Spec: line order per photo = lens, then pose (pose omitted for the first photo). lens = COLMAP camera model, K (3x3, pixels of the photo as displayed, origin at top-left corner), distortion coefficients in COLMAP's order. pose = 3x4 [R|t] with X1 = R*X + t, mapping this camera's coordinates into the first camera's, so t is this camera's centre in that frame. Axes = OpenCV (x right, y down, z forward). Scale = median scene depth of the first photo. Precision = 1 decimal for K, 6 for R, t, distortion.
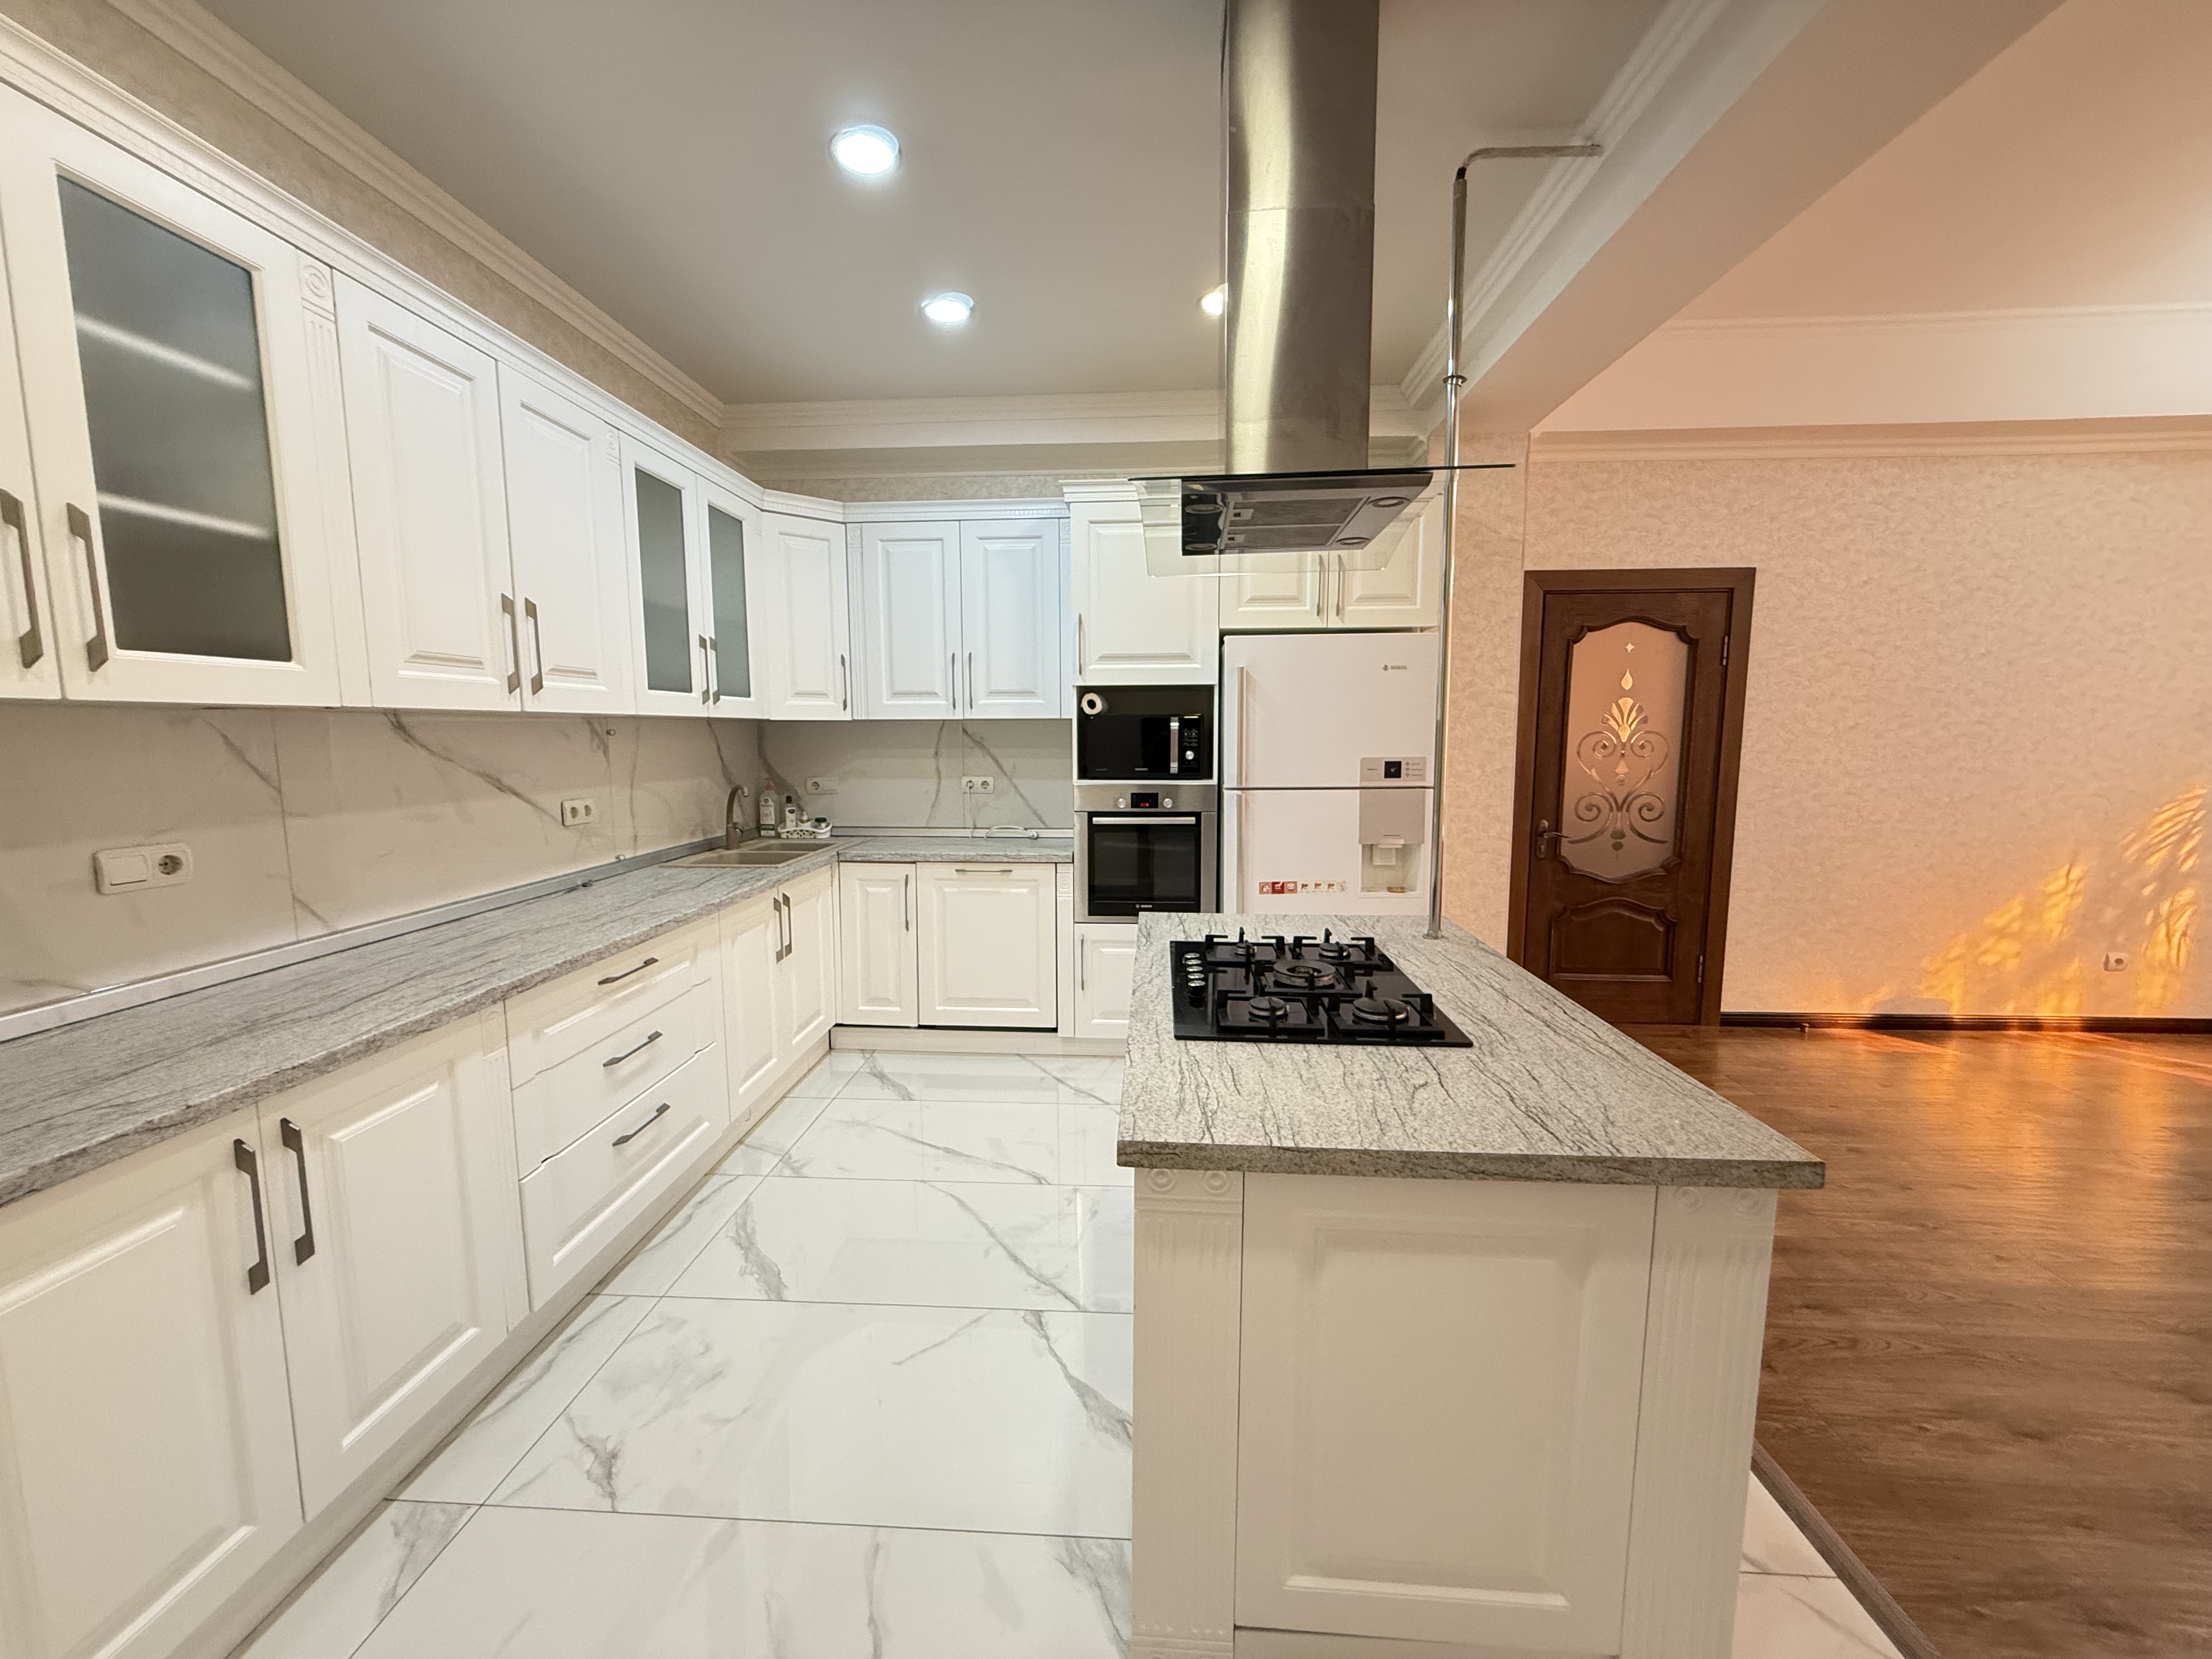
lens RADIAL K [[882.8, 0, 1093.3], [0, 882.8, 831.7], [0, 0, 1]] dist [-0.005408, 0.000308]
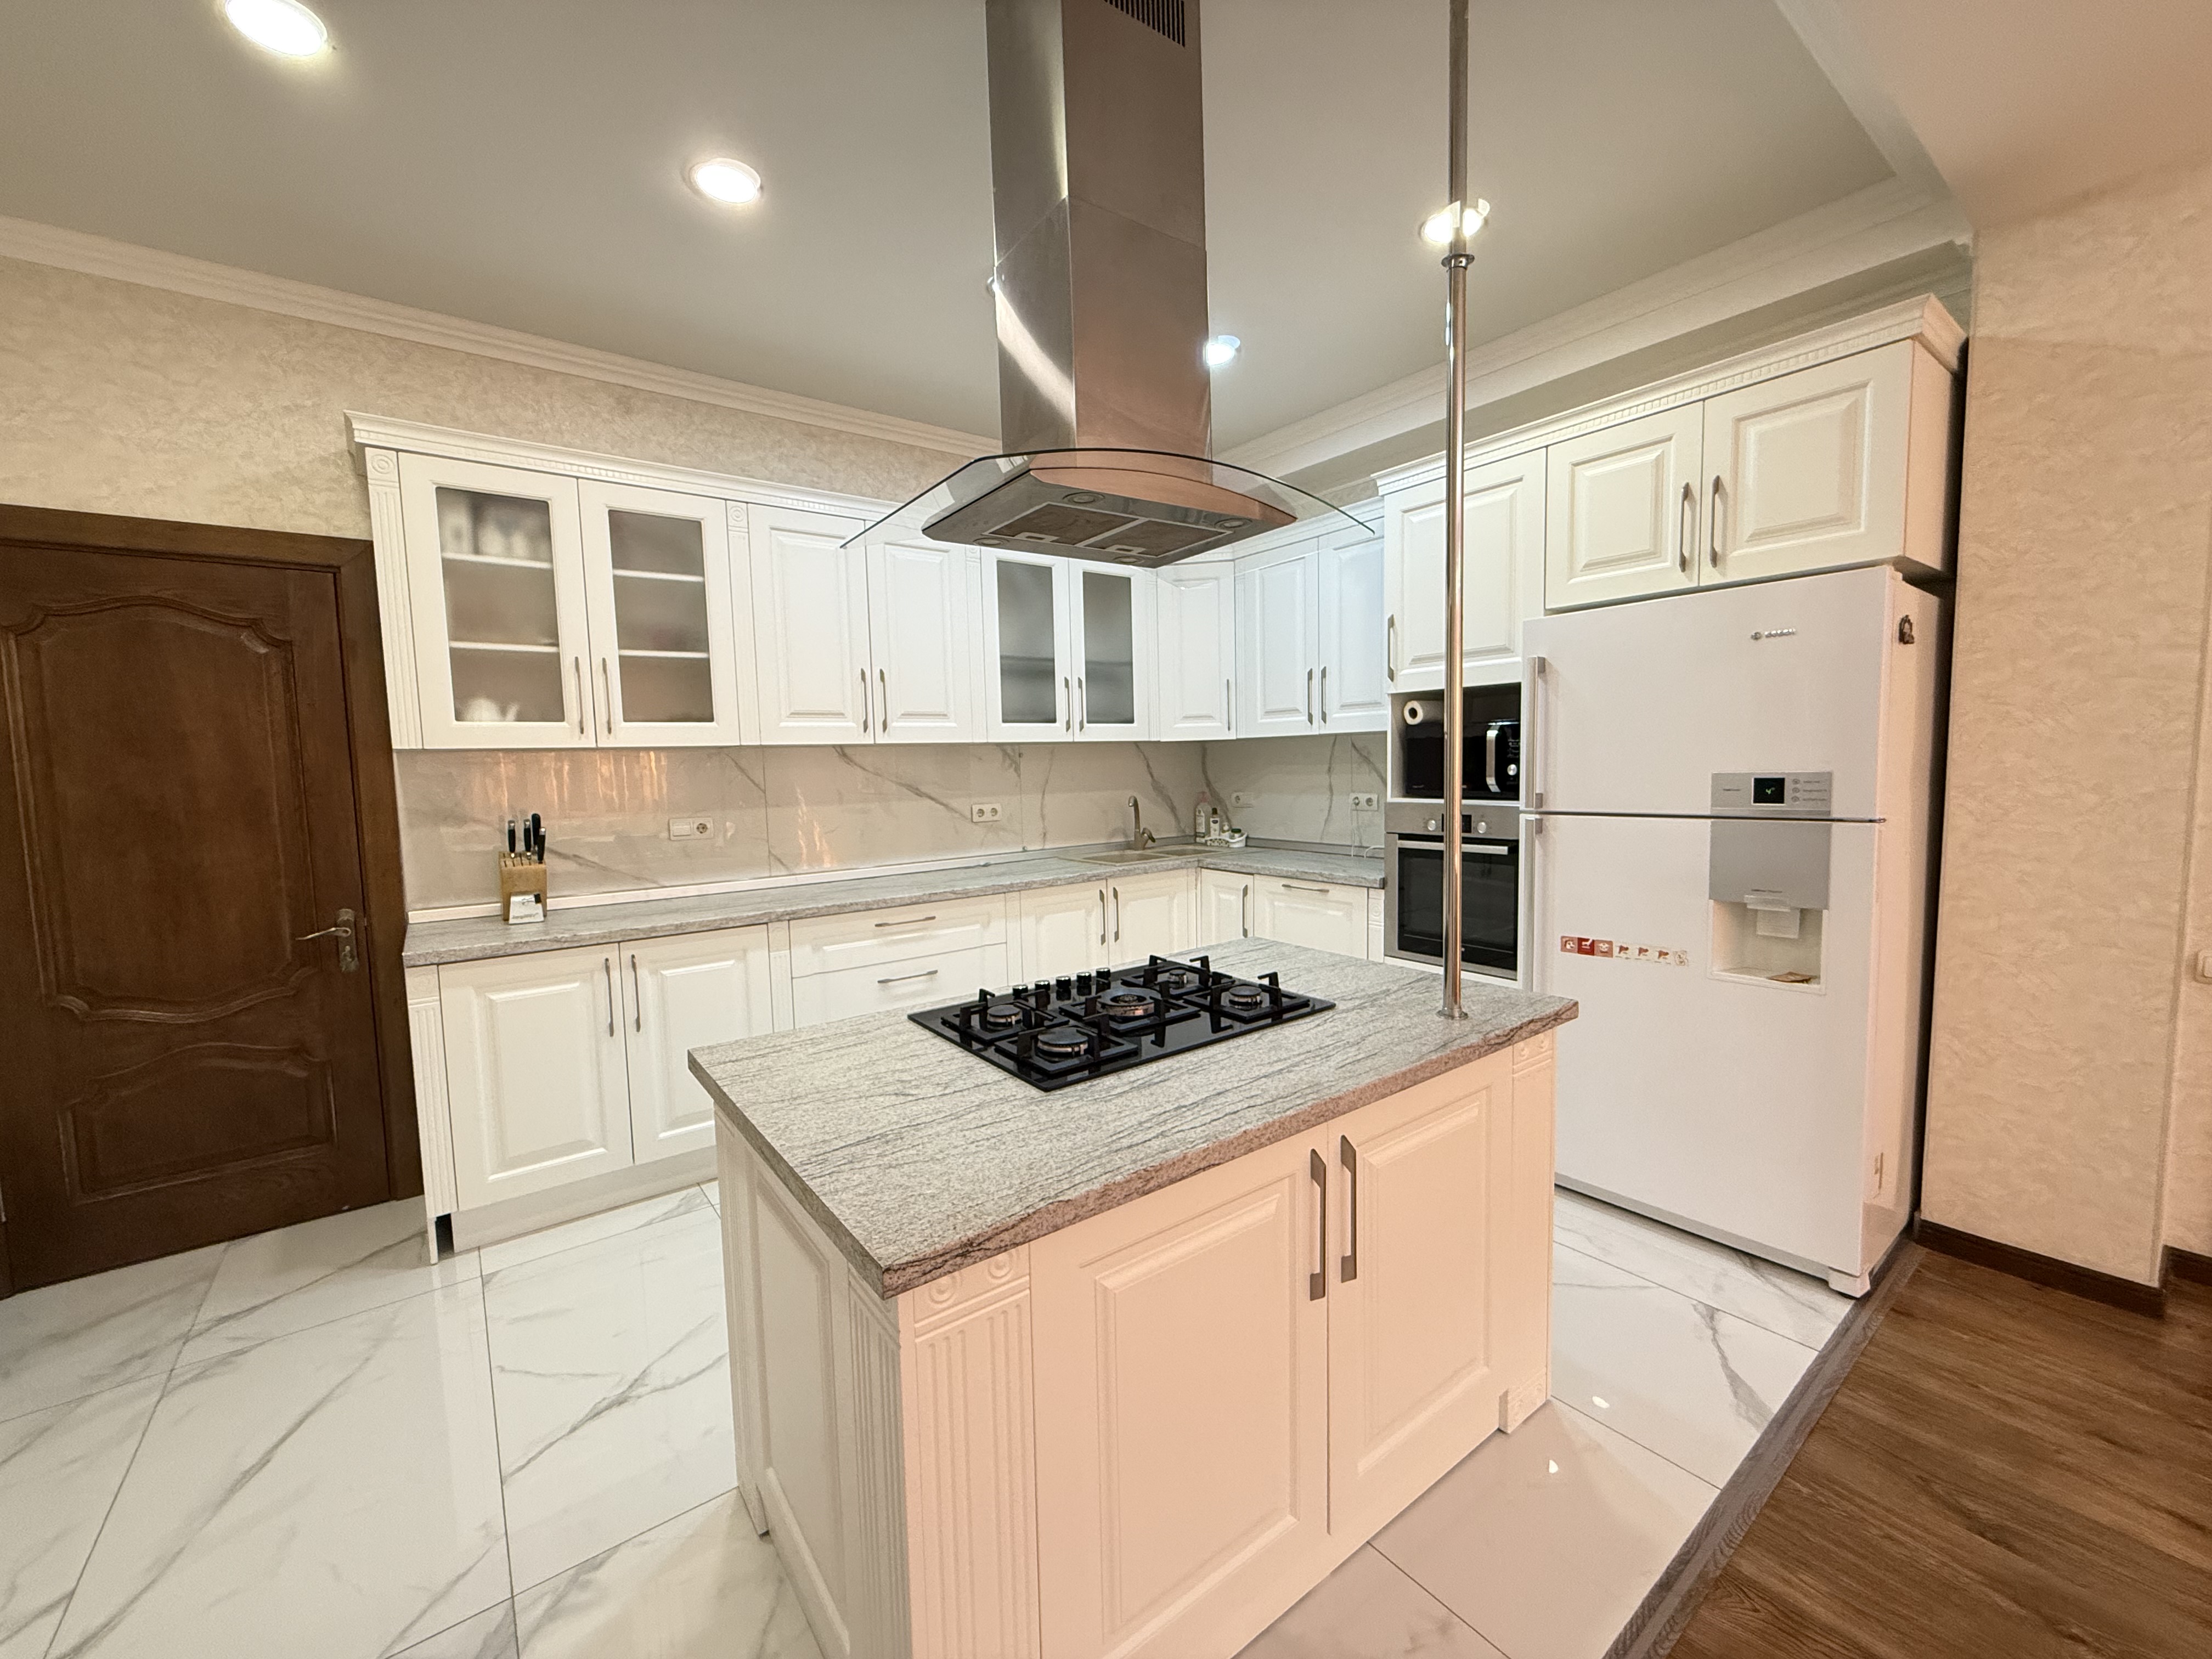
lens RADIAL K [[882.8, 0, 1099.2], [0, 882.8, 830.2], [0, 0, 1]] dist [-0.005408, 0.000308]
pose [[0.647759, 0.046892, -0.760401, 0.506506], [-0.062789, 0.997994, 0.008056, -0.014810], [0.759254, 0.042526, 0.649404, 0.198349]]
